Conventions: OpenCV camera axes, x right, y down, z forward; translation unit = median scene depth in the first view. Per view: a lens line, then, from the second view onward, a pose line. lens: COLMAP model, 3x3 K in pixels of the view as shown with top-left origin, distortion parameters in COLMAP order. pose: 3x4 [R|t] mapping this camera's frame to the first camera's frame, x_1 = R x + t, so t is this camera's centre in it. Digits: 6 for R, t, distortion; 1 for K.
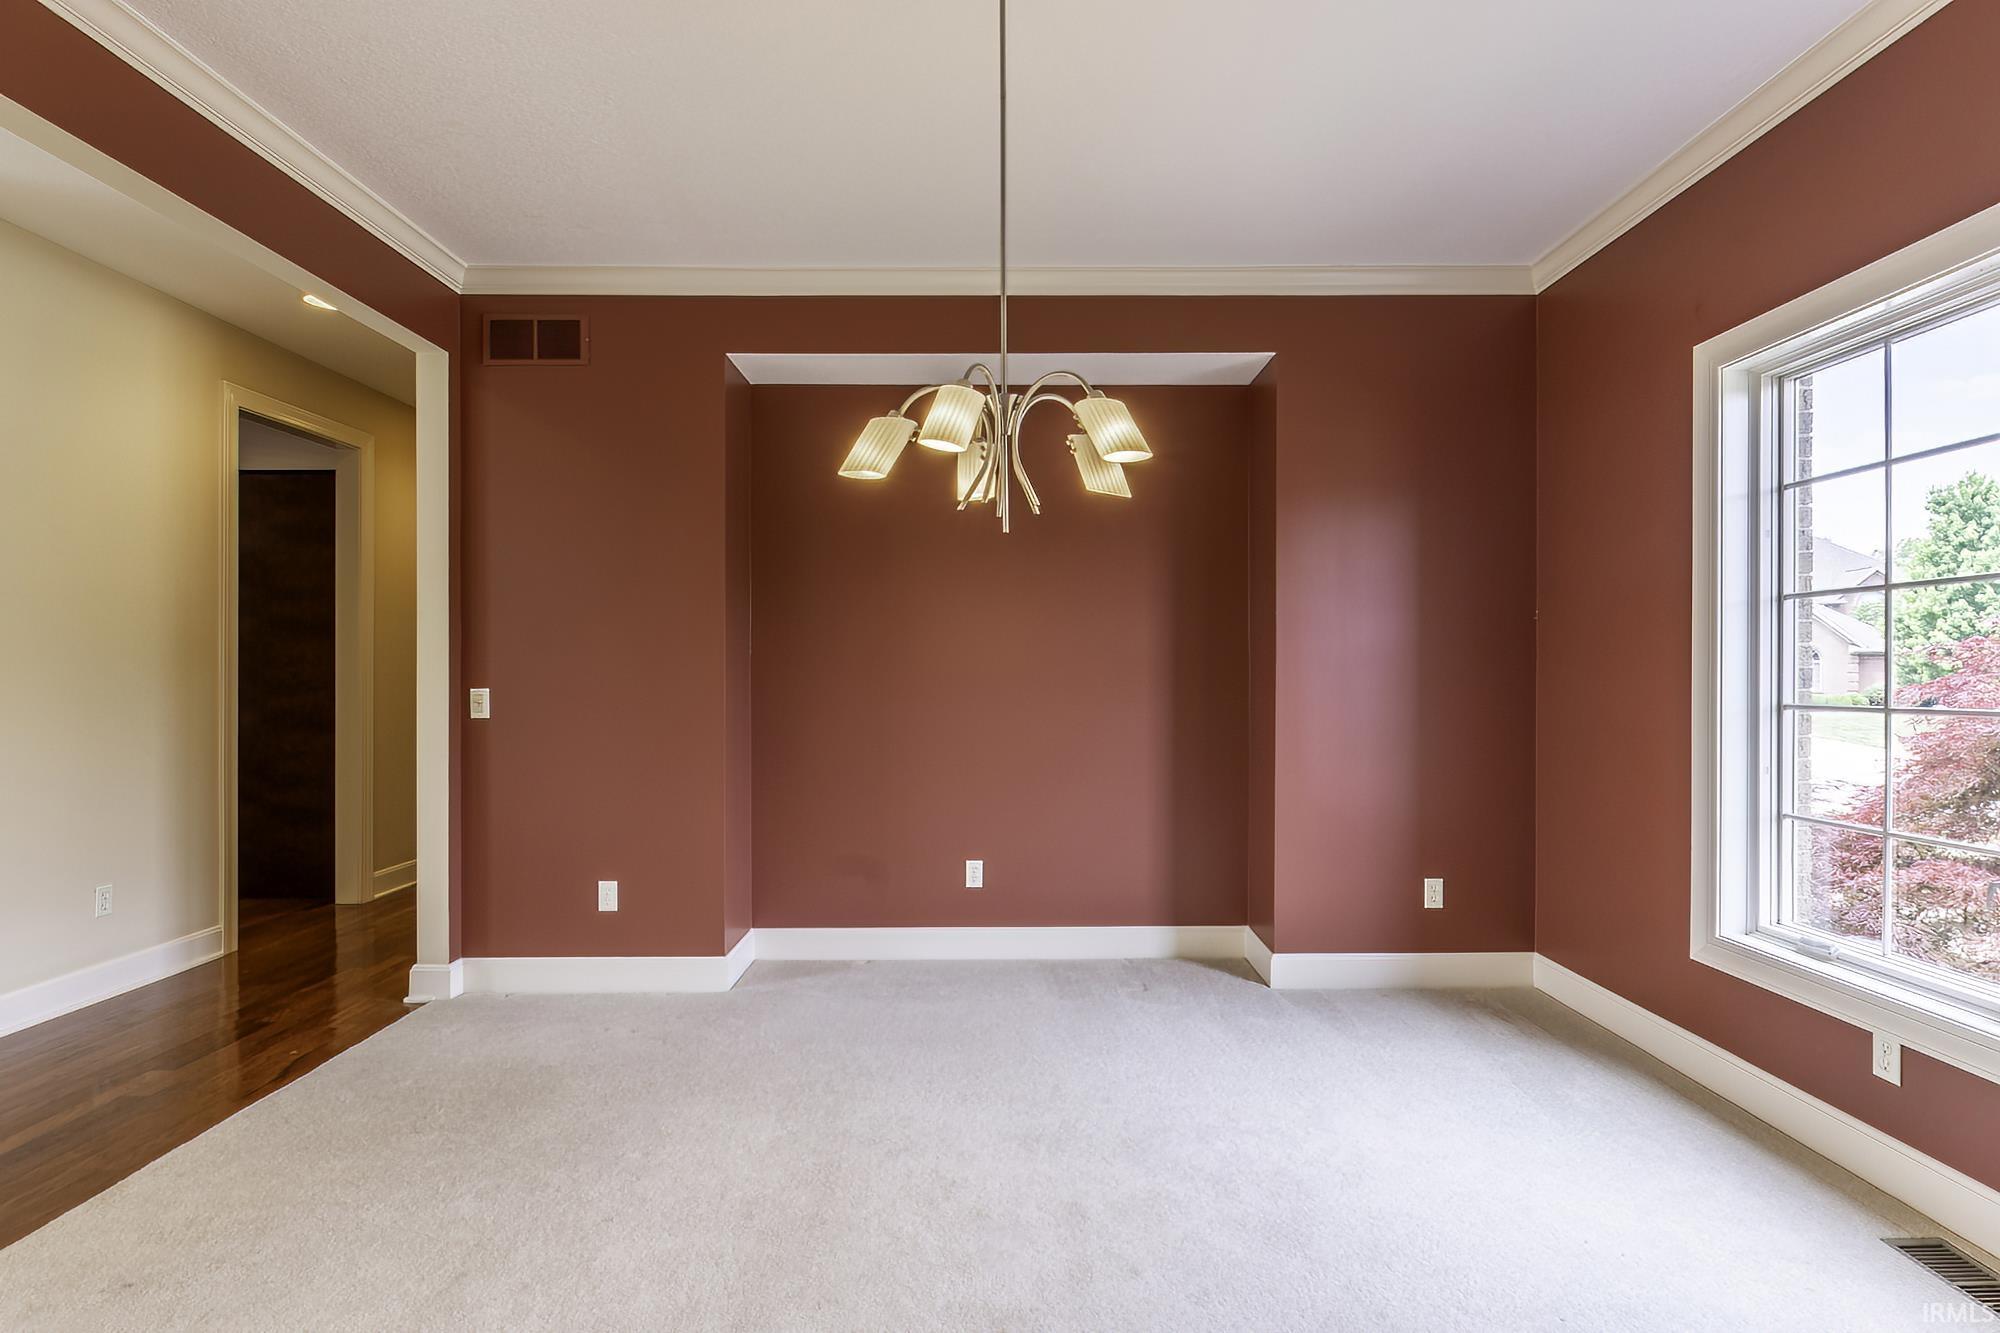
lens RADIAL K [[961.8, 0, 1001.4], [0, 961.8, 674.5], [0, 0, 1]] dist [0.000266, -0.000142]
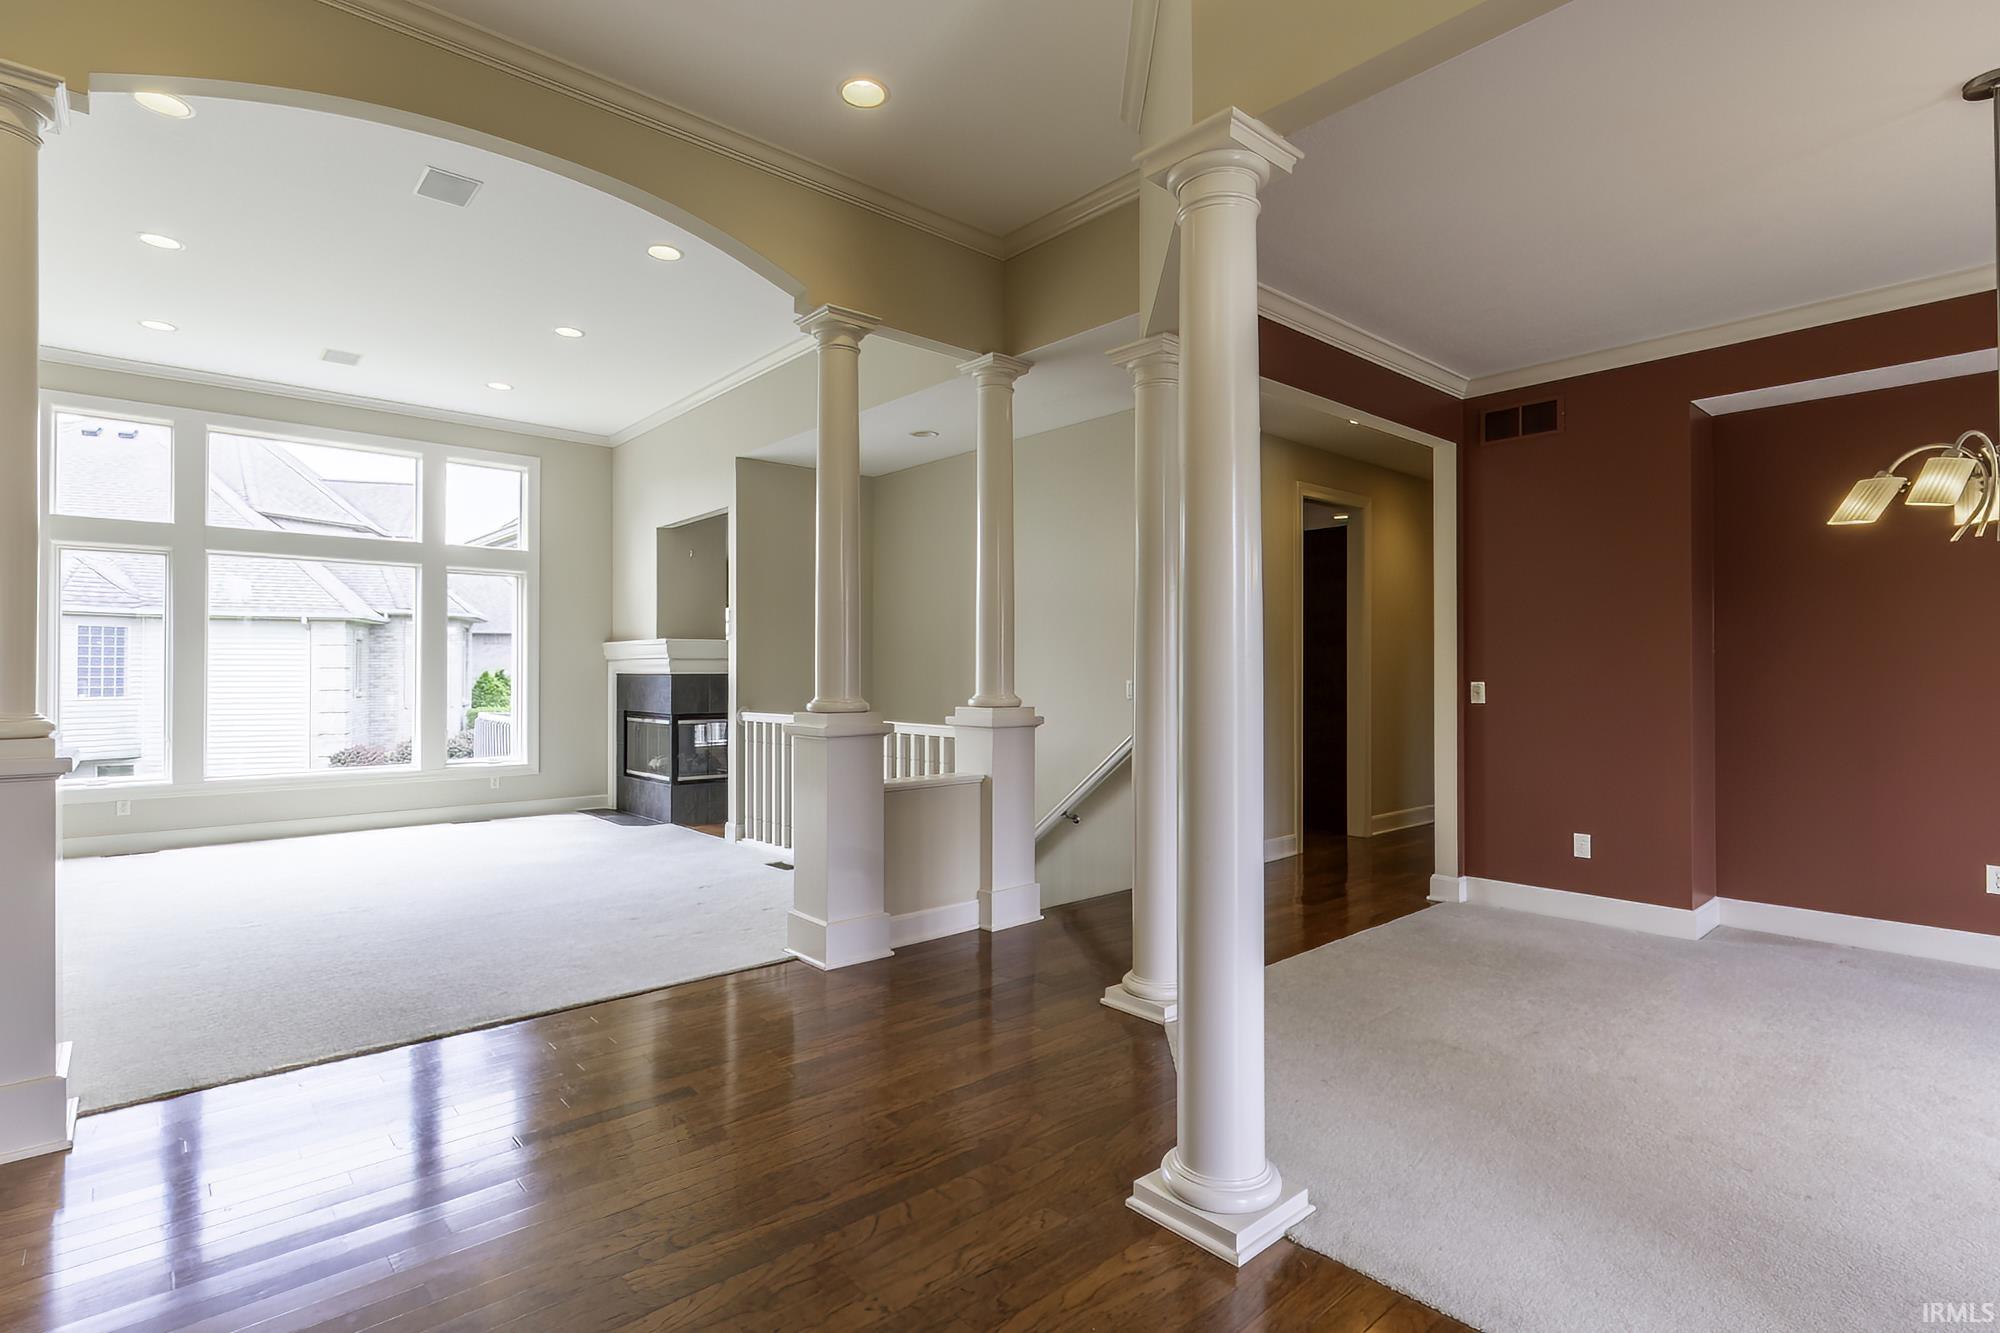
lens RADIAL K [[966.8, 0, 1000.0], [0, 966.8, 666.5], [0, 0, 1]] dist [0.004140, -0.000713]
pose [[0.659144, -0.004929, -0.752001, 0.049173], [0.002307, 0.999987, -0.004533, -0.002730], [0.752013, 0.001253, 0.659147, -0.431928]]
